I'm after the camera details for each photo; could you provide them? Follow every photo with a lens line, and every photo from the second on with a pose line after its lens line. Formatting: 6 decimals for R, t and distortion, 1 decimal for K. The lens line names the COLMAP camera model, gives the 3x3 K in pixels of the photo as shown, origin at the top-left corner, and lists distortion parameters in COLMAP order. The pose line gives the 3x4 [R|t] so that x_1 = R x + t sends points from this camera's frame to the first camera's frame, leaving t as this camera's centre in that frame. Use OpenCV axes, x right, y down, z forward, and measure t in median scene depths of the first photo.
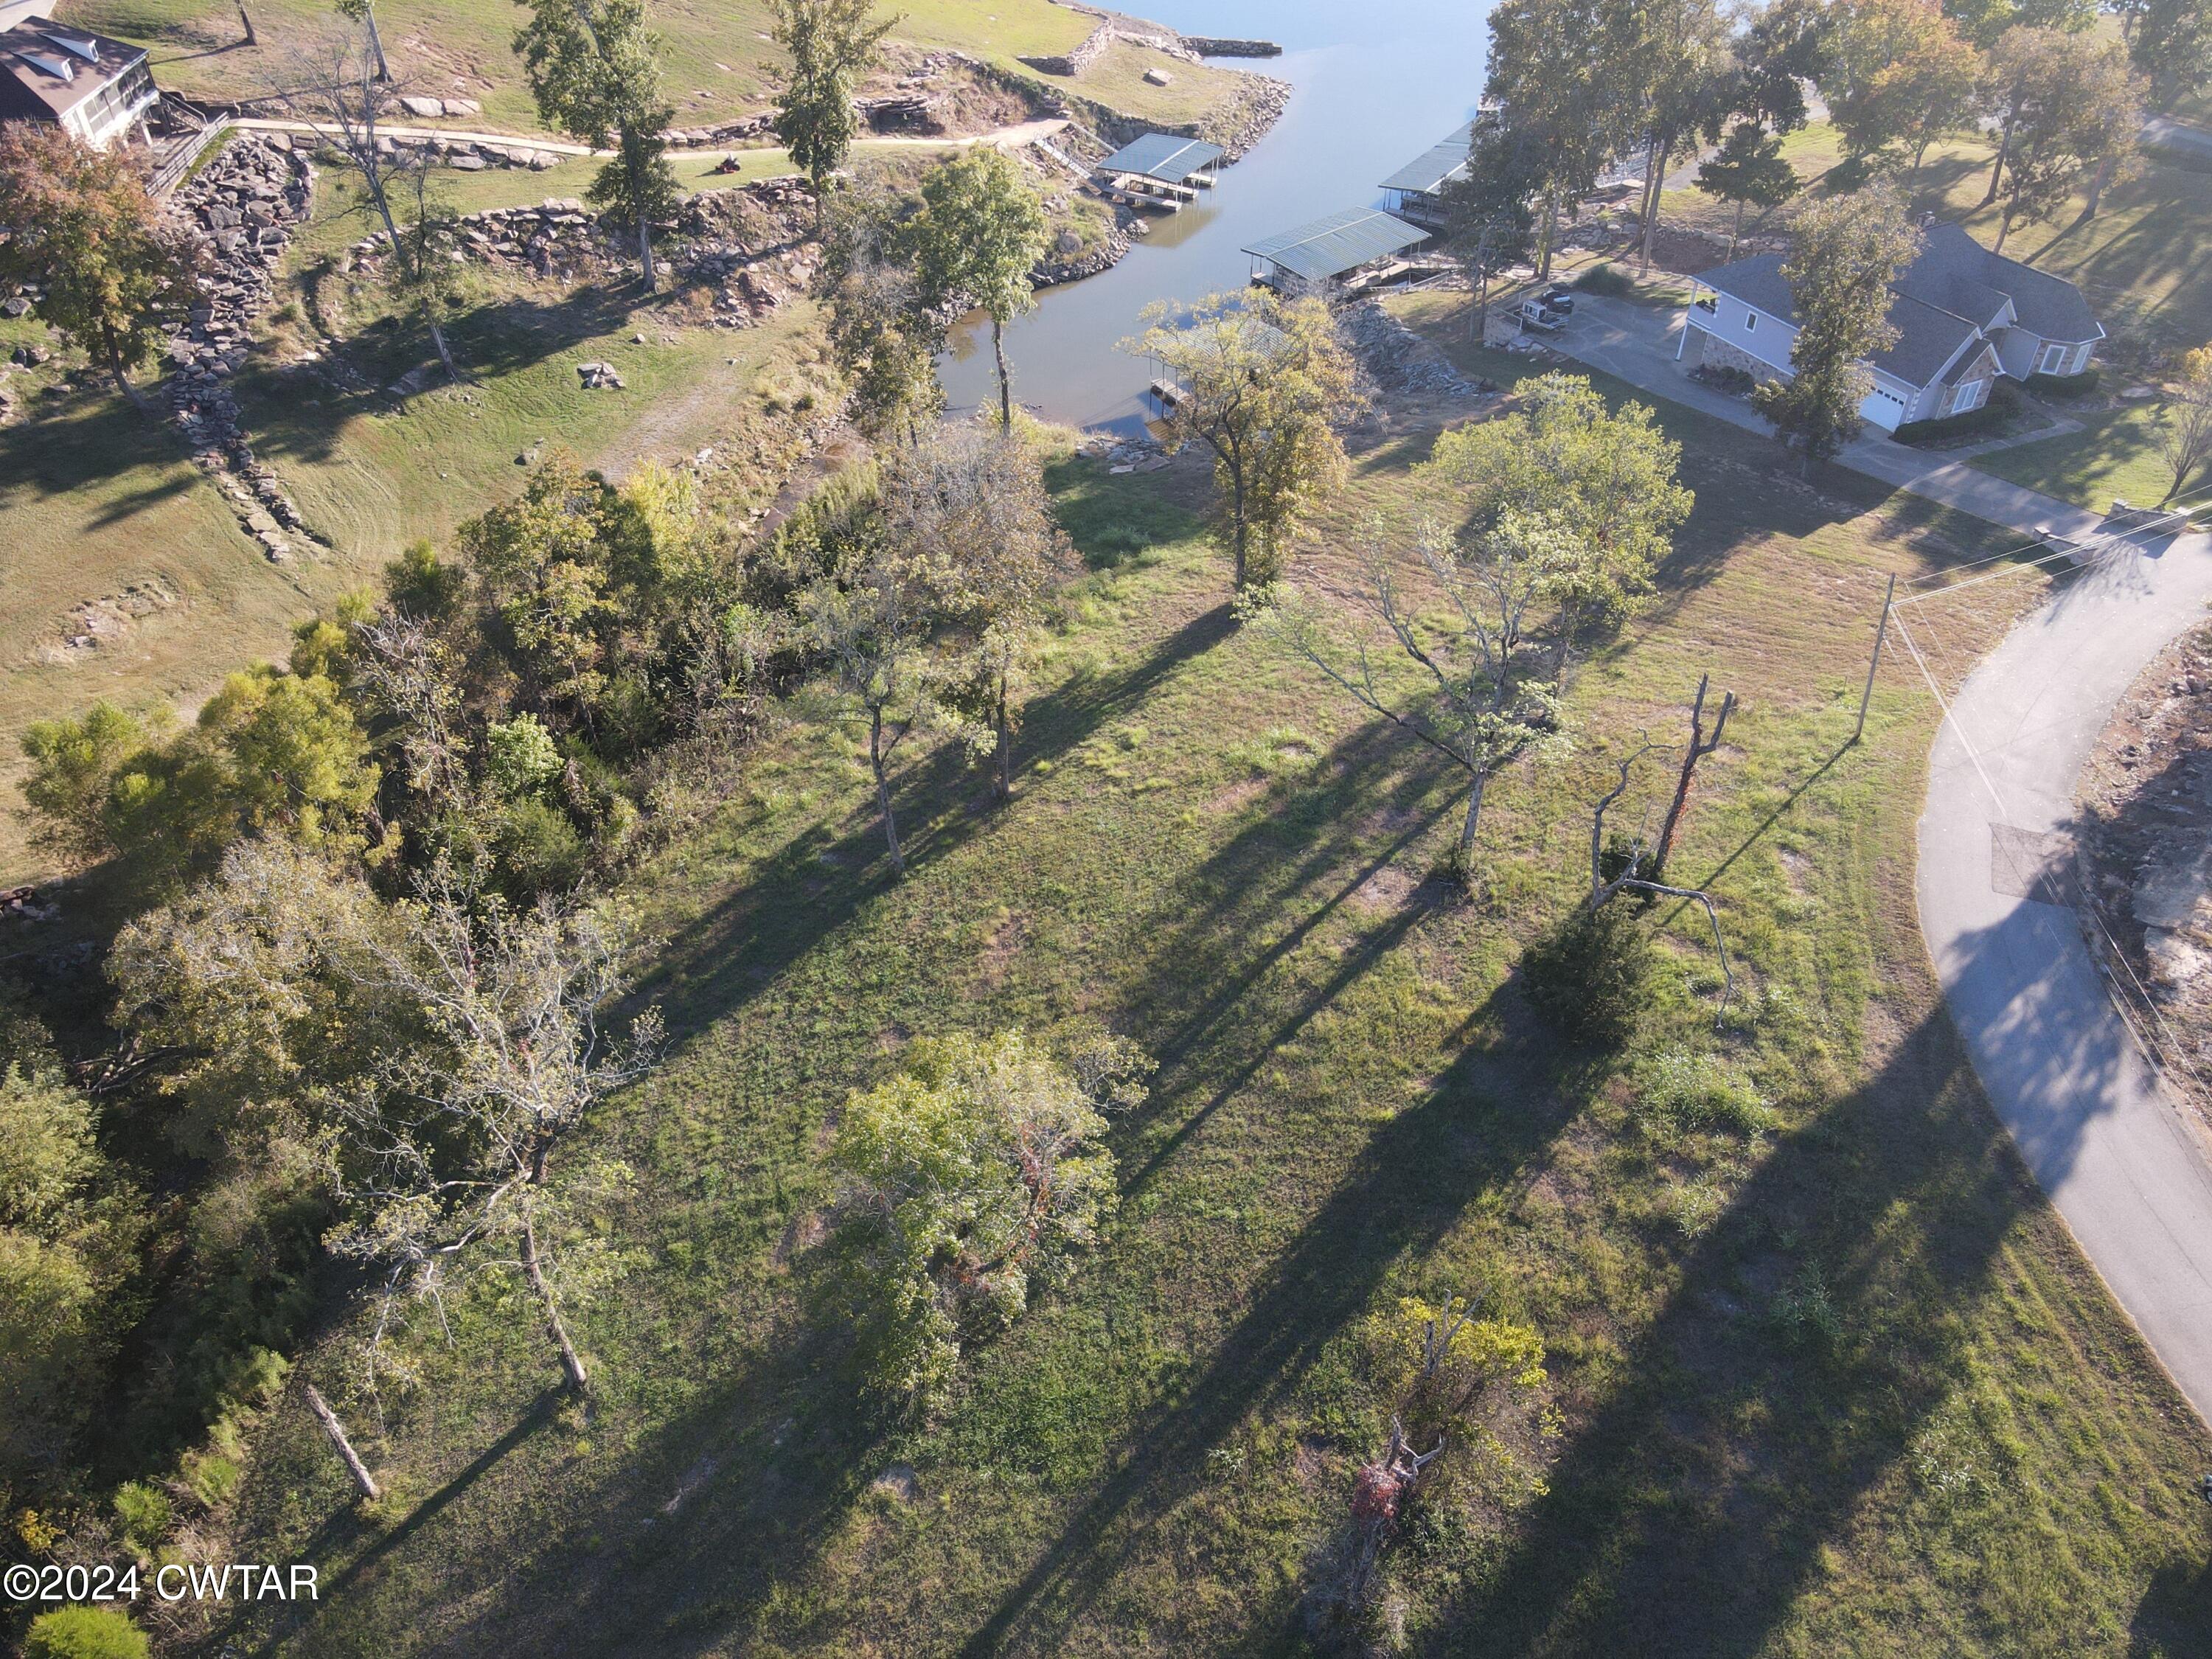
lens RADIAL K [[1617.3, 0, 1117.0], [0, 1617.3, 824.4], [0, 0, 1]] dist [-0.005125, 0.039919]
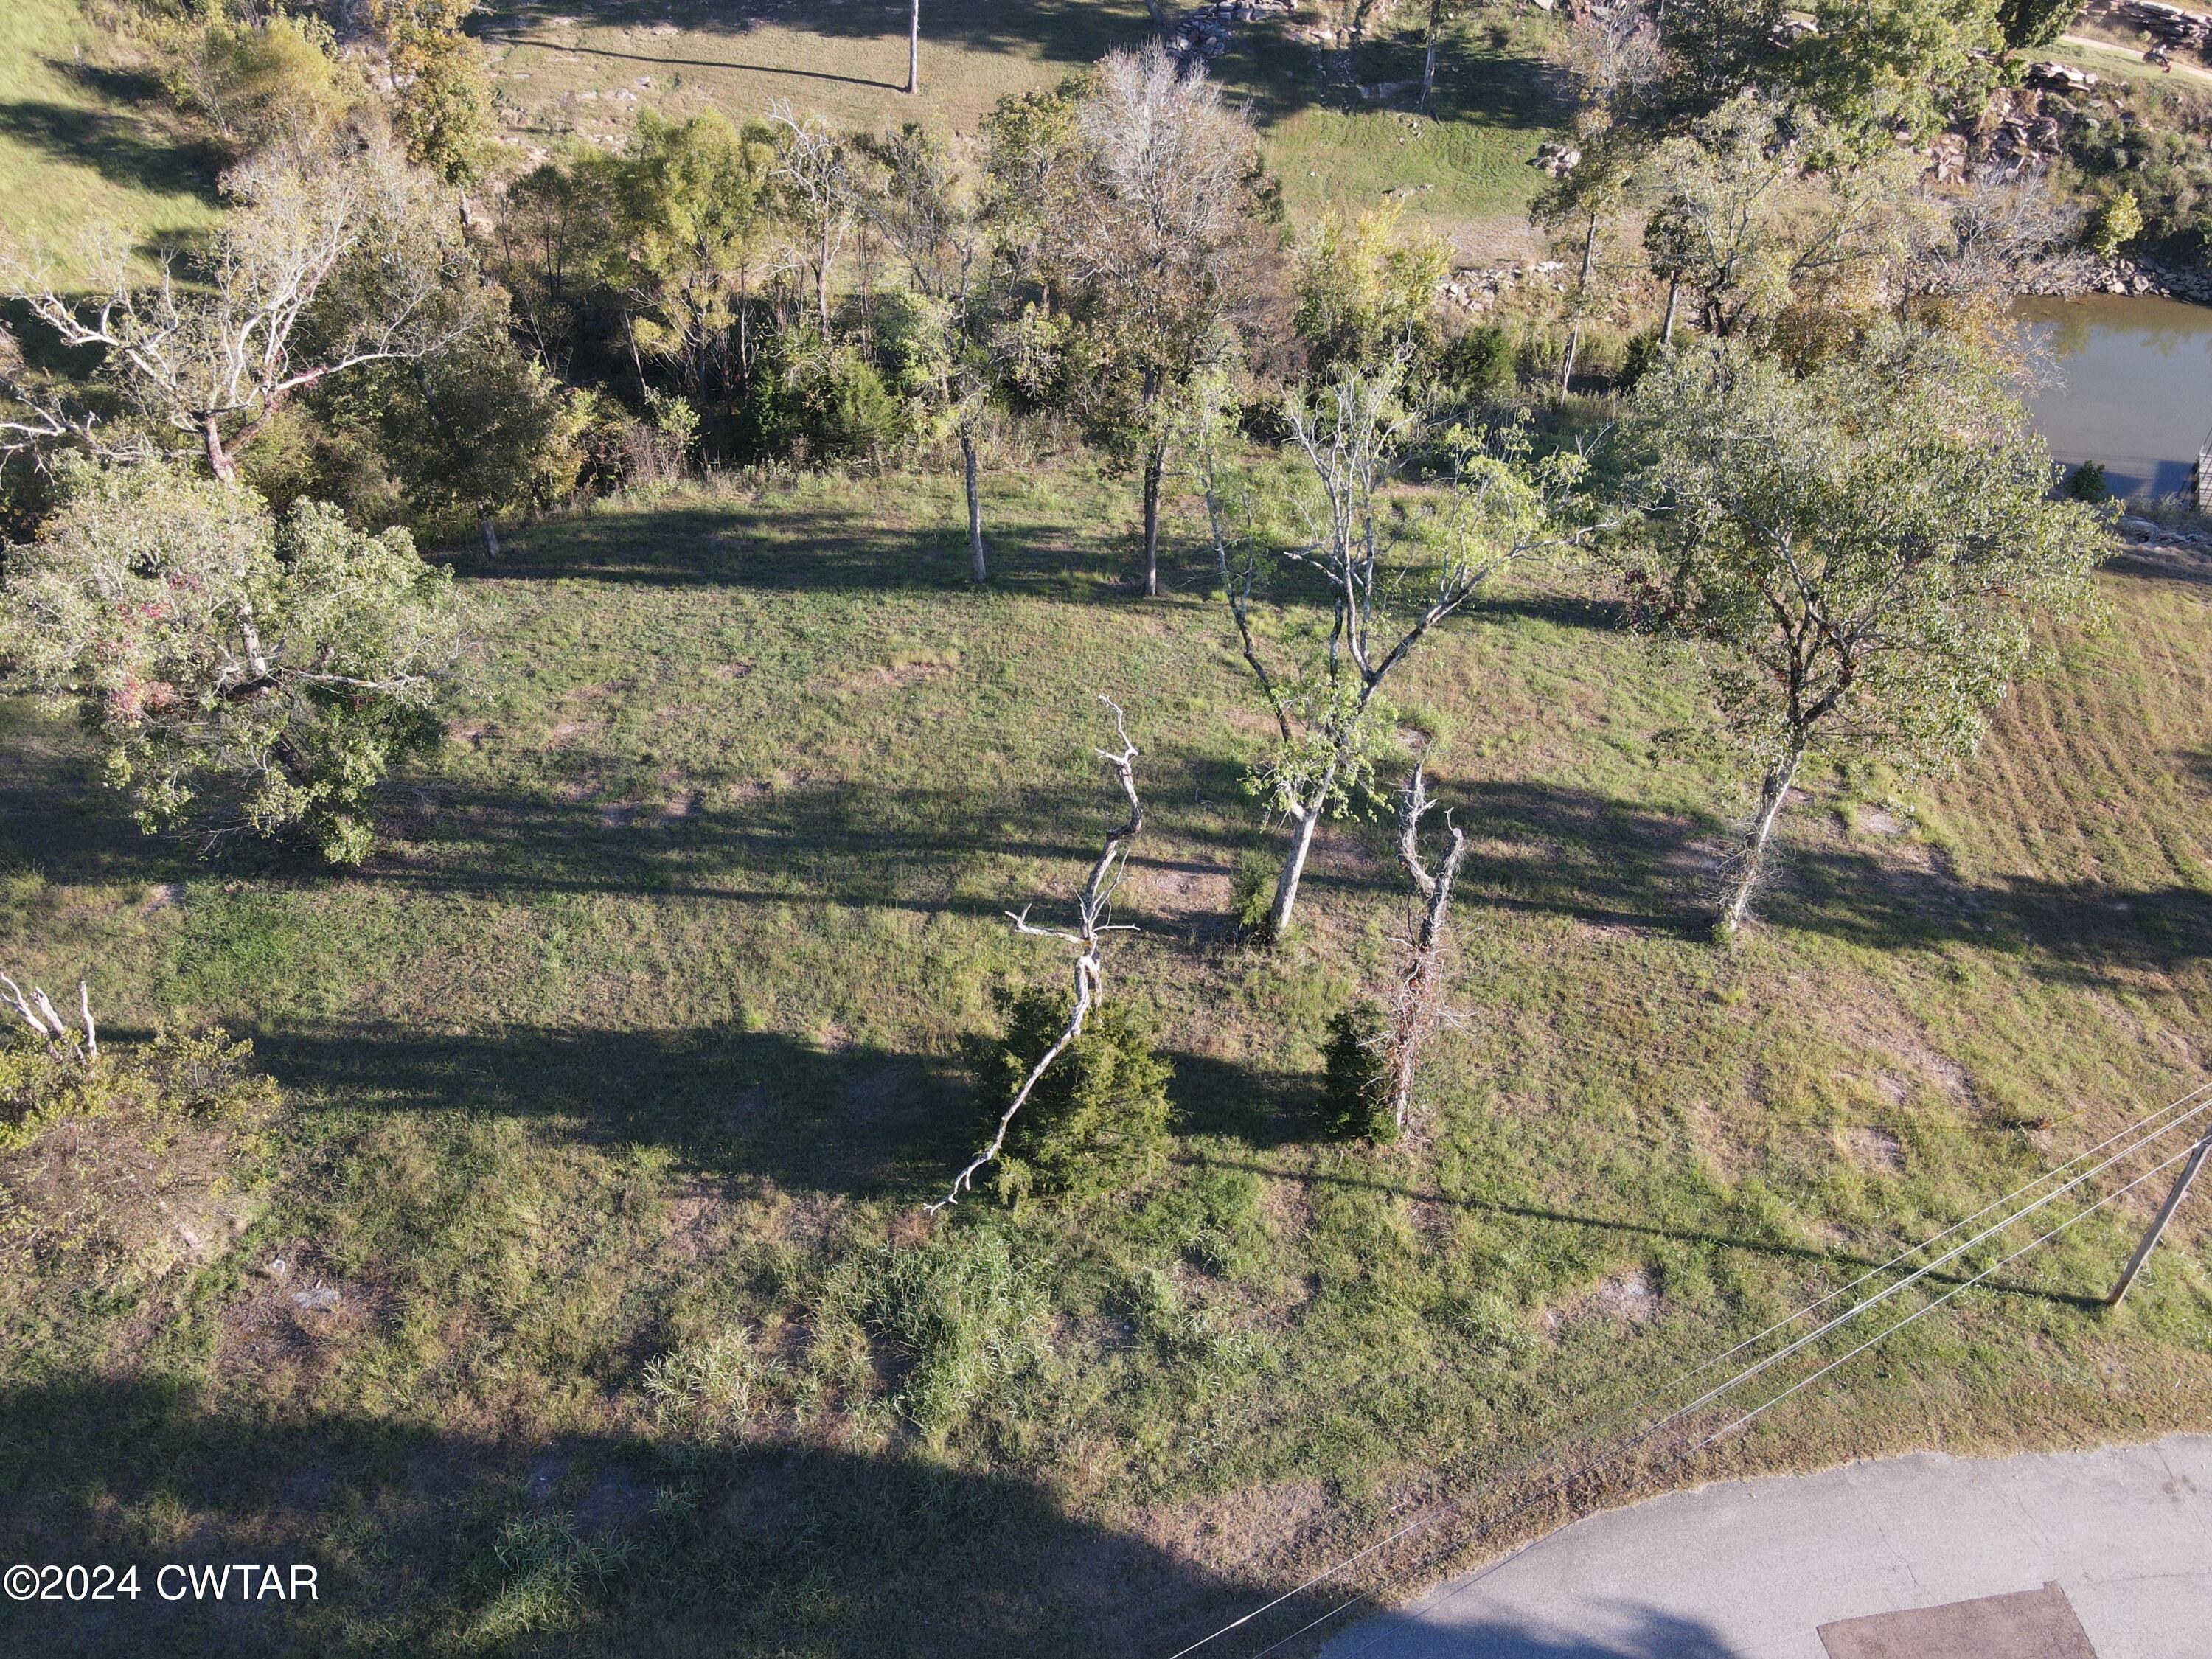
lens RADIAL K [[1628.8, 0, 1110.9], [0, 1628.8, 835.4], [0, 0, 1]] dist [-0.007933, 0.046537]
pose [[0.545465, 0.573494, -0.611206, 0.601676], [-0.556253, 0.793197, 0.247834, -0.139809], [0.626938, 0.204800, 0.751669, 0.506780]]
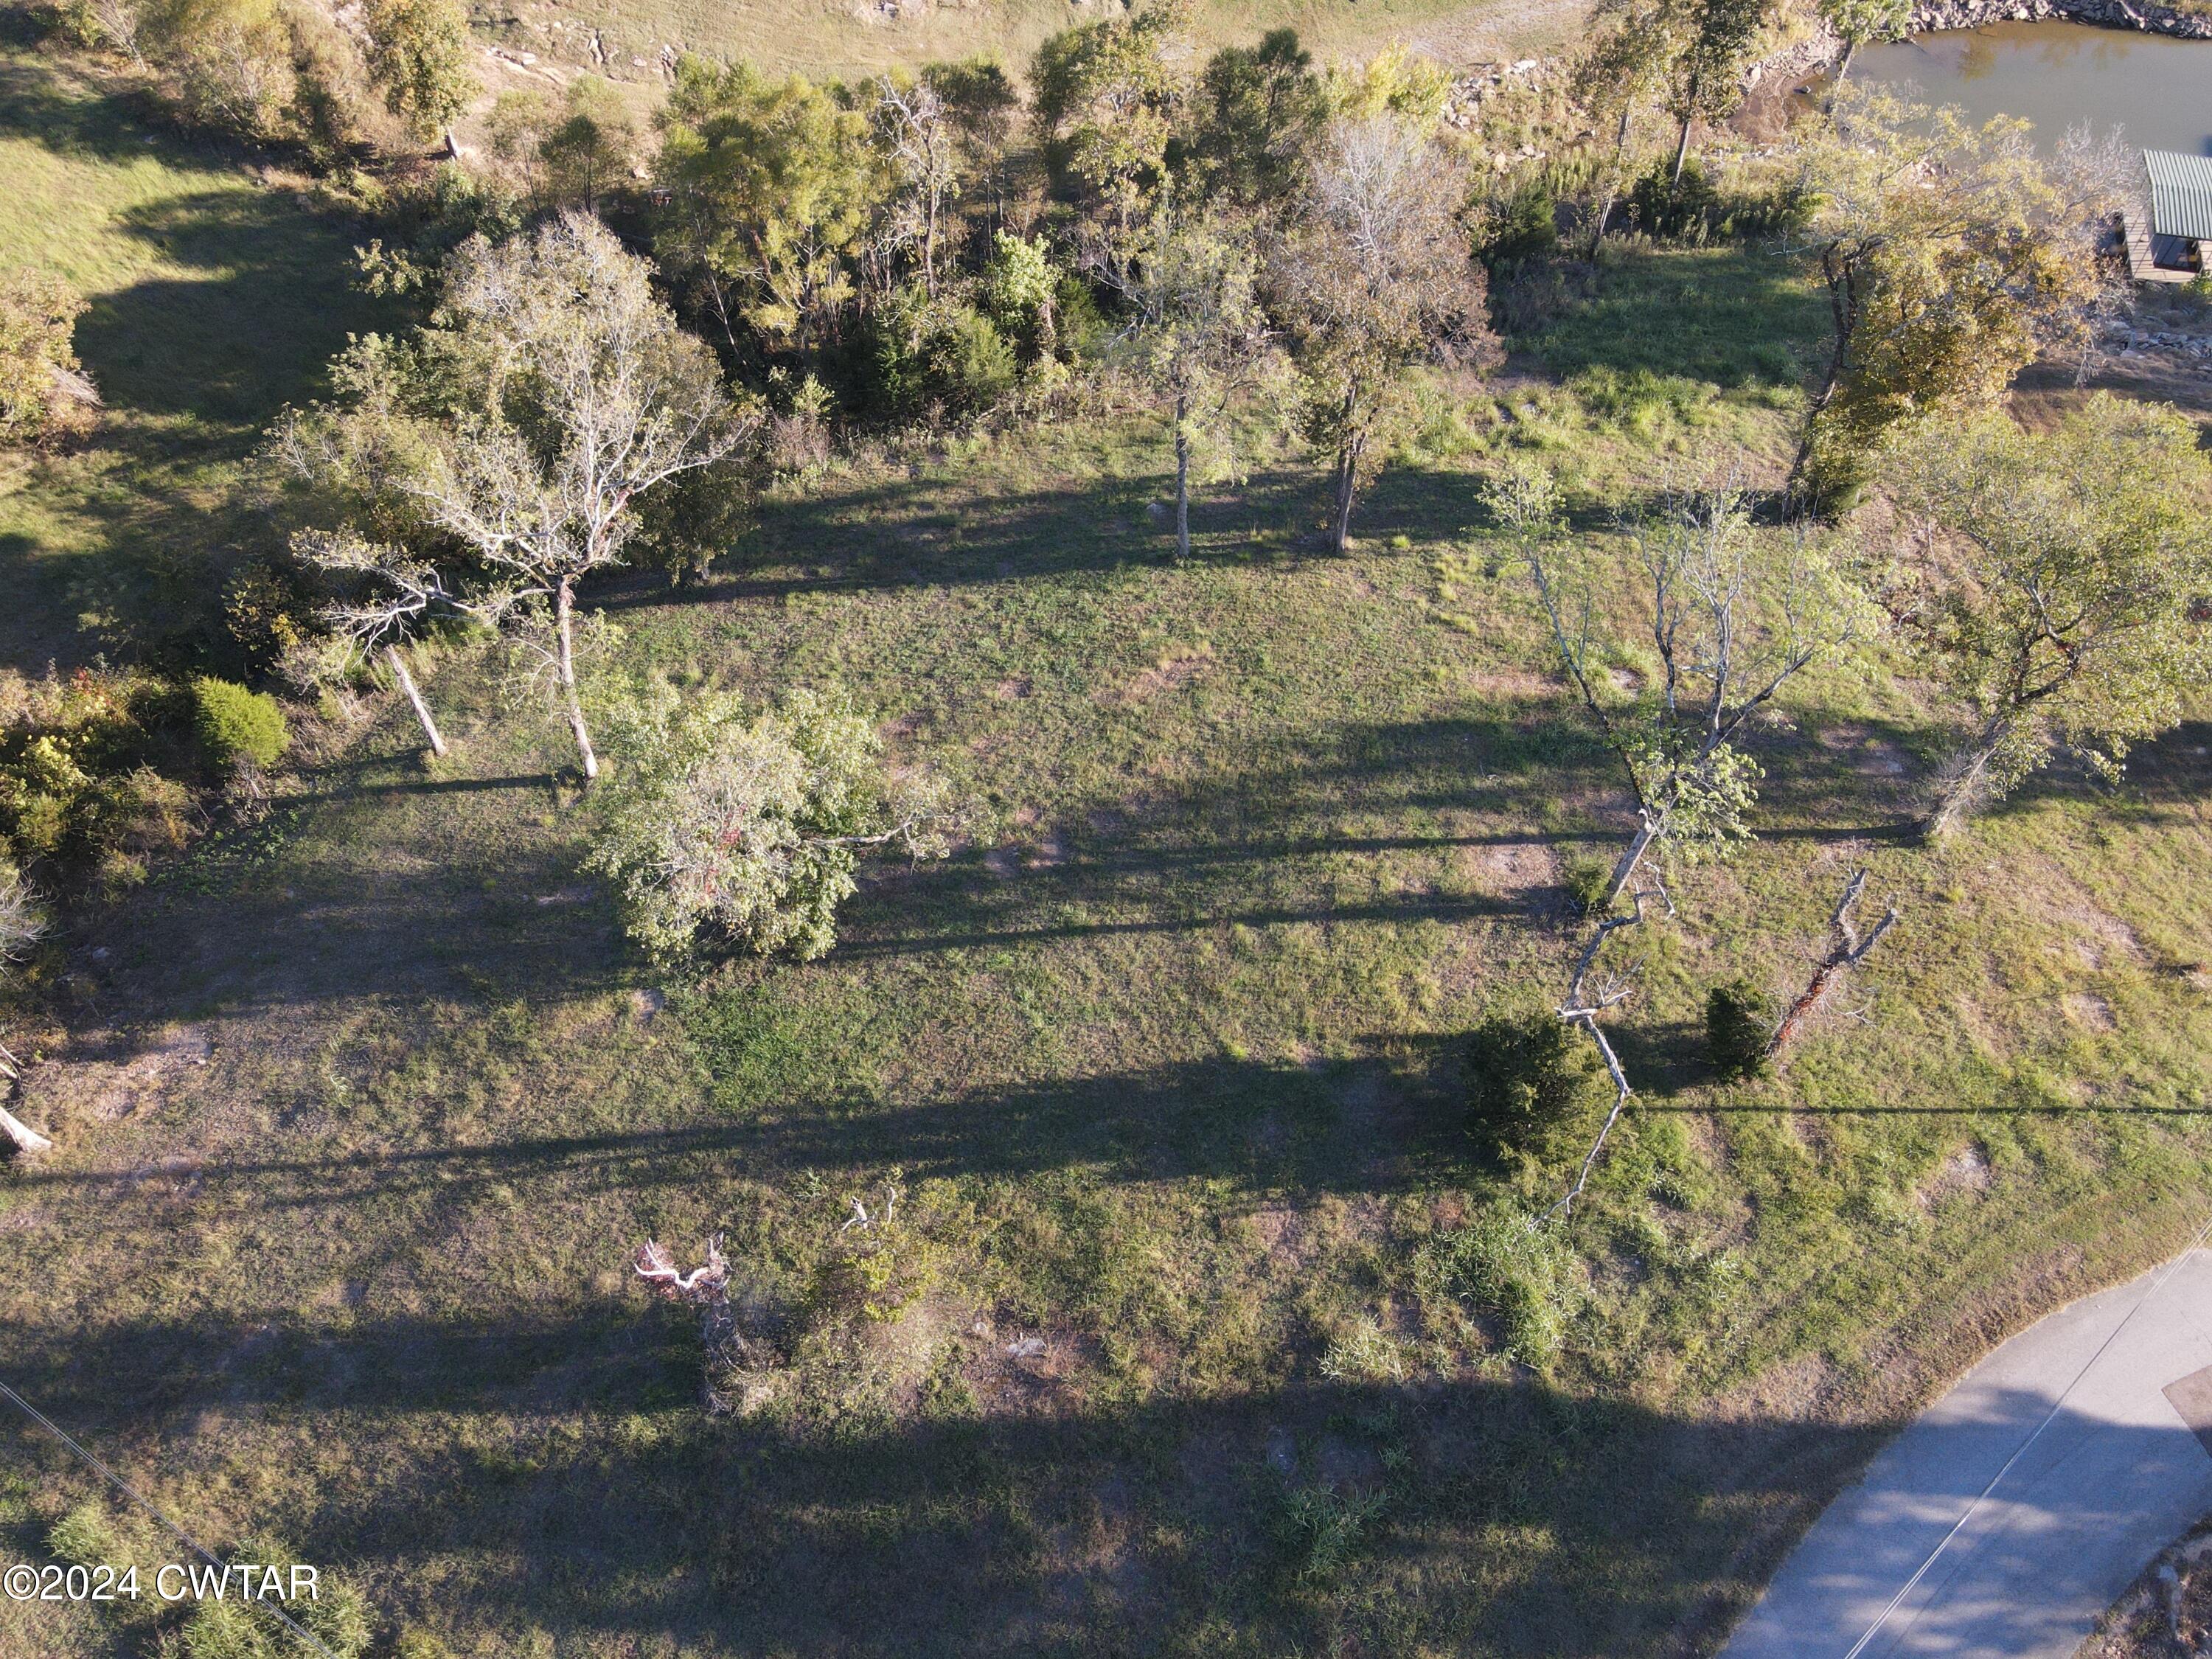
lens RADIAL K [[1636.9, 0, 1114.4], [0, 1636.9, 823.0], [0, 0, 1]] dist [0.004668, 0.017634]
pose [[0.694586, 0.582401, -0.422326, 0.399717], [-0.466832, 0.811547, 0.351367, -0.194639], [0.547374, -0.046899, 0.835573, 0.198836]]
